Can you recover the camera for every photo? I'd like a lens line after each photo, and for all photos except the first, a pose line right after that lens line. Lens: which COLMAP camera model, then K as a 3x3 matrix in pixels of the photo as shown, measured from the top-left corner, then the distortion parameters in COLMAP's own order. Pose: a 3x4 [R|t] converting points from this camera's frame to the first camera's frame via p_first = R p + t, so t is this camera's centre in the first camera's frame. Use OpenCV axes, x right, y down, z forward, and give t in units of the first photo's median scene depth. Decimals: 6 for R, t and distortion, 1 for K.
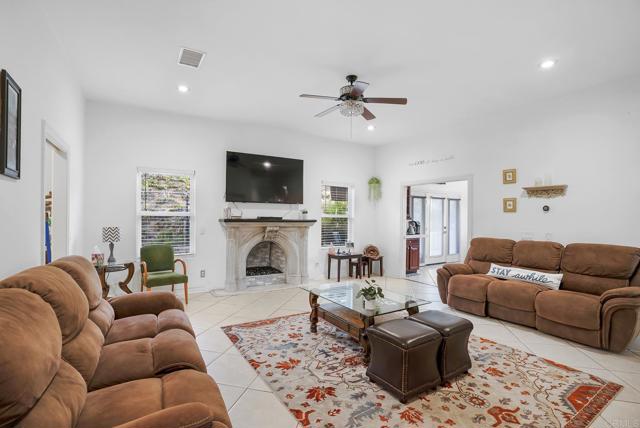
lens RADIAL K [[299.8, 0, 320.5], [0, 299.8, 217.8], [0, 0, 1]] dist [-0.051335, 0.014200]
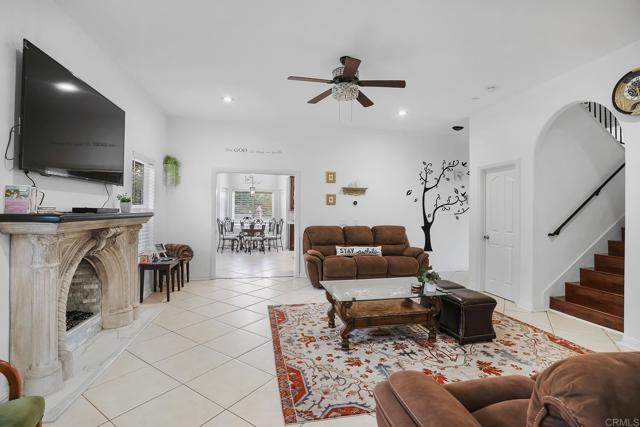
lens RADIAL K [[299.8, 0, 319.6], [0, 299.8, 207.9], [0, 0, 1]] dist [-0.051335, 0.014200]
pose [[0.348788, 0.001058, 0.937201, -0.806918], [-0.003985, 0.999992, 0.000354, -0.008773], [-0.937193, -0.003858, 0.348789, 0.776448]]
